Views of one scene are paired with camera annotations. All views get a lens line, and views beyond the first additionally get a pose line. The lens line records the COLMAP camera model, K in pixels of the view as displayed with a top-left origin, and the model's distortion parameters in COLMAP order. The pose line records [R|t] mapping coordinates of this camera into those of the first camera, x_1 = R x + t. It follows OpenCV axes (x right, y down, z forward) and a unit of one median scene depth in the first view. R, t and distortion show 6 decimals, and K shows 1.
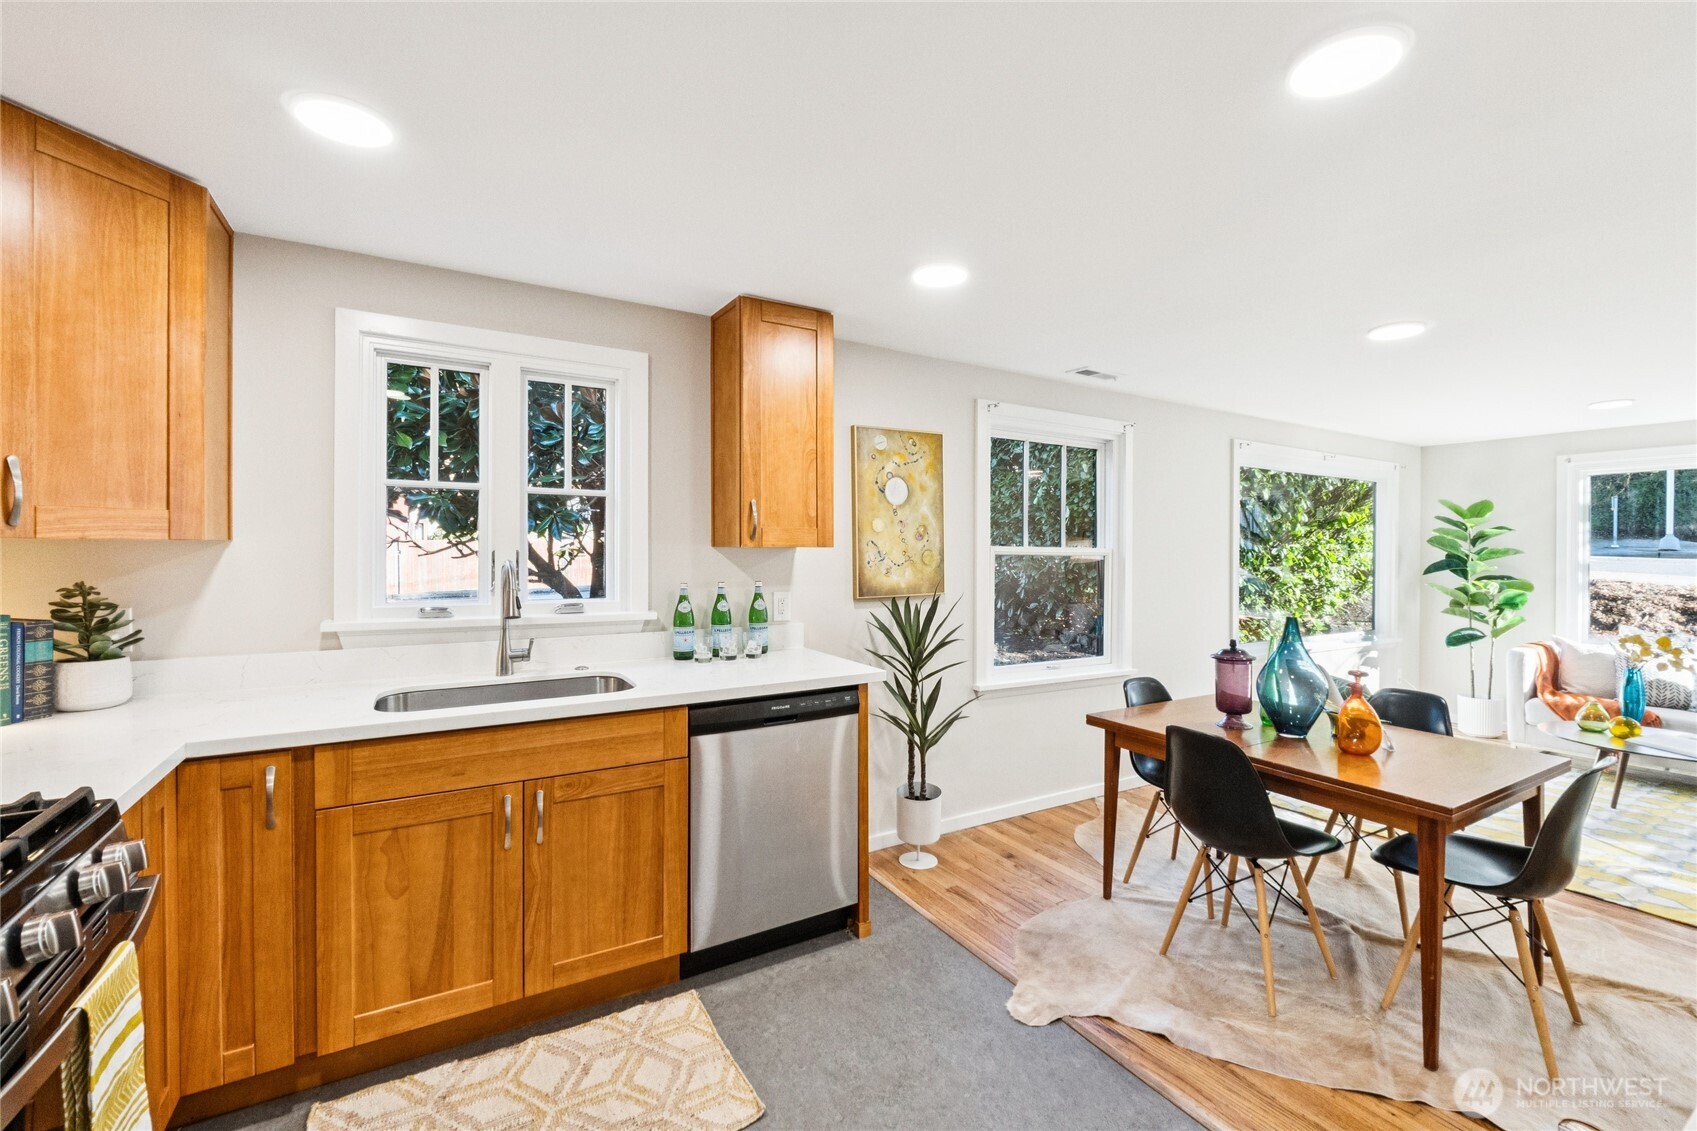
lens RADIAL K [[721.0, 0, 852.4], [0, 721.0, 552.9], [0, 0, 1]] dist [-0.001640, -0.000128]
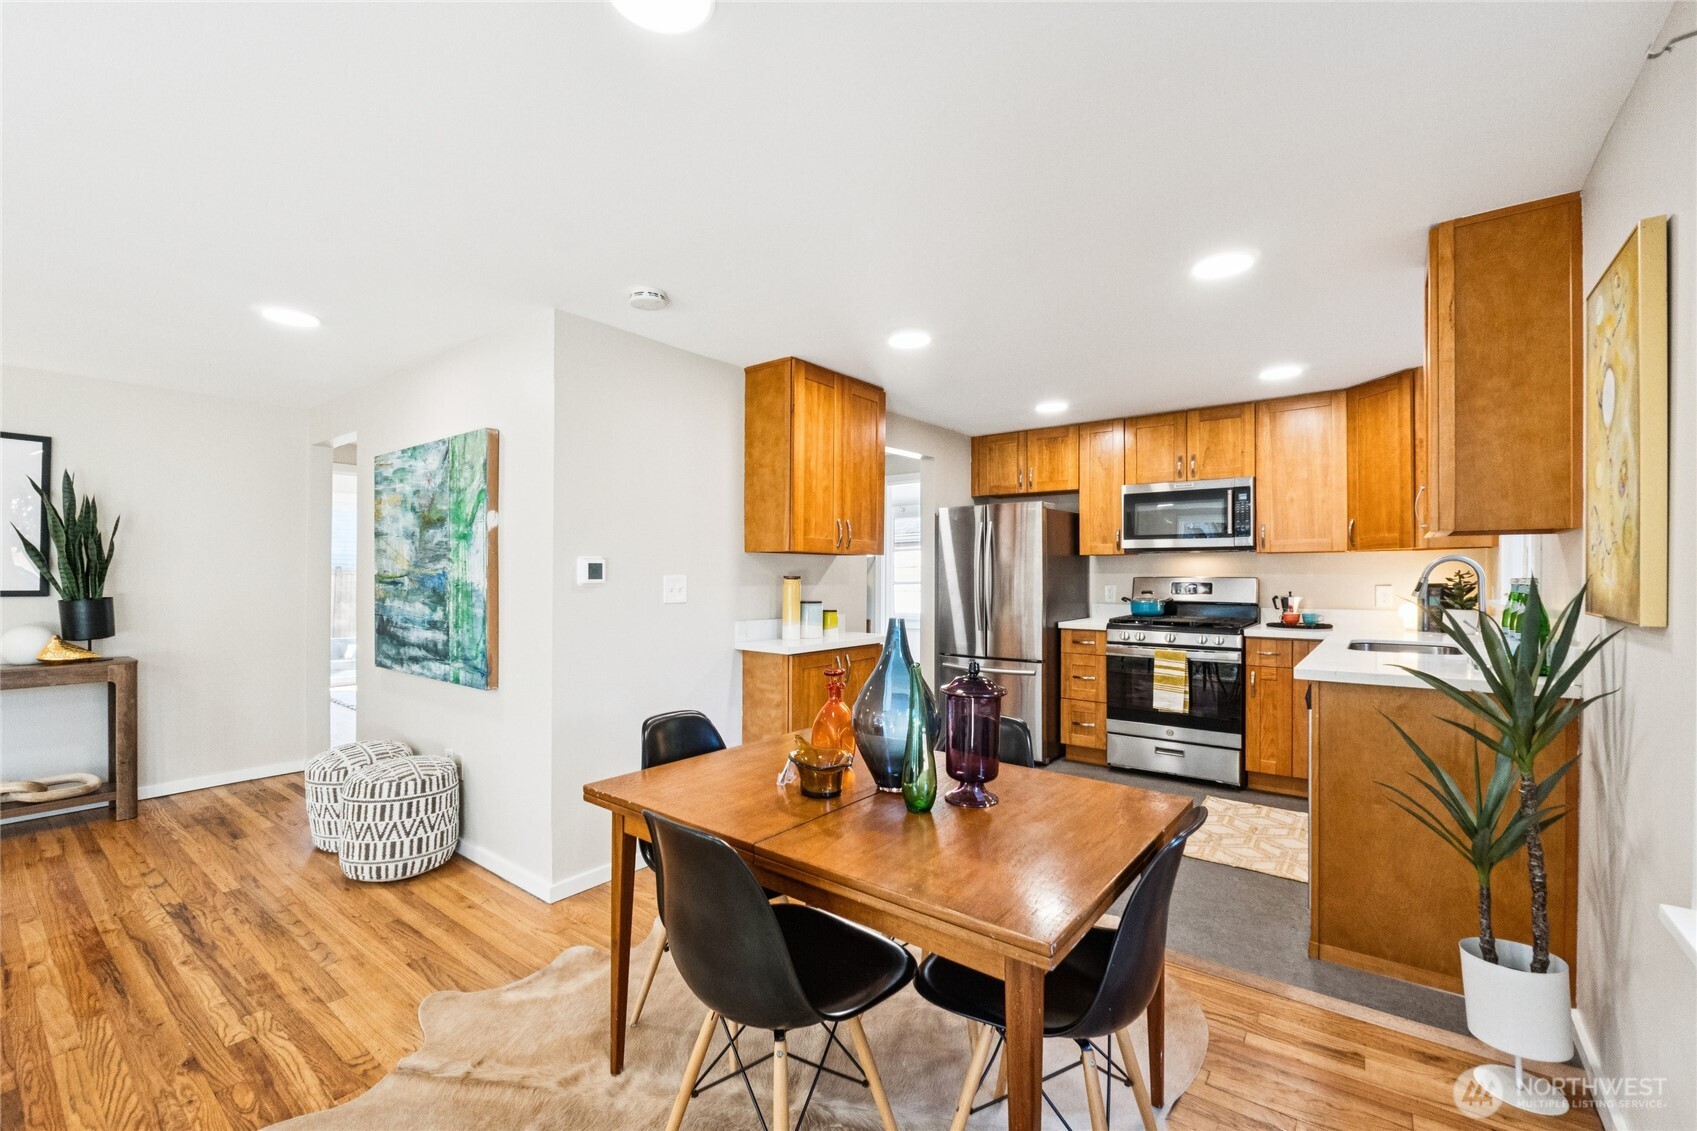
lens RADIAL K [[713.0, 0, 850.2], [0, 713.0, 571.5], [0, 0, 1]] dist [-0.004423, -0.000342]
pose [[-0.926580, -0.008703, -0.375998, 0.709405], [-0.009470, 0.999955, 0.000192, 0.034526], [0.375980, 0.003738, -0.926620, 1.258400]]
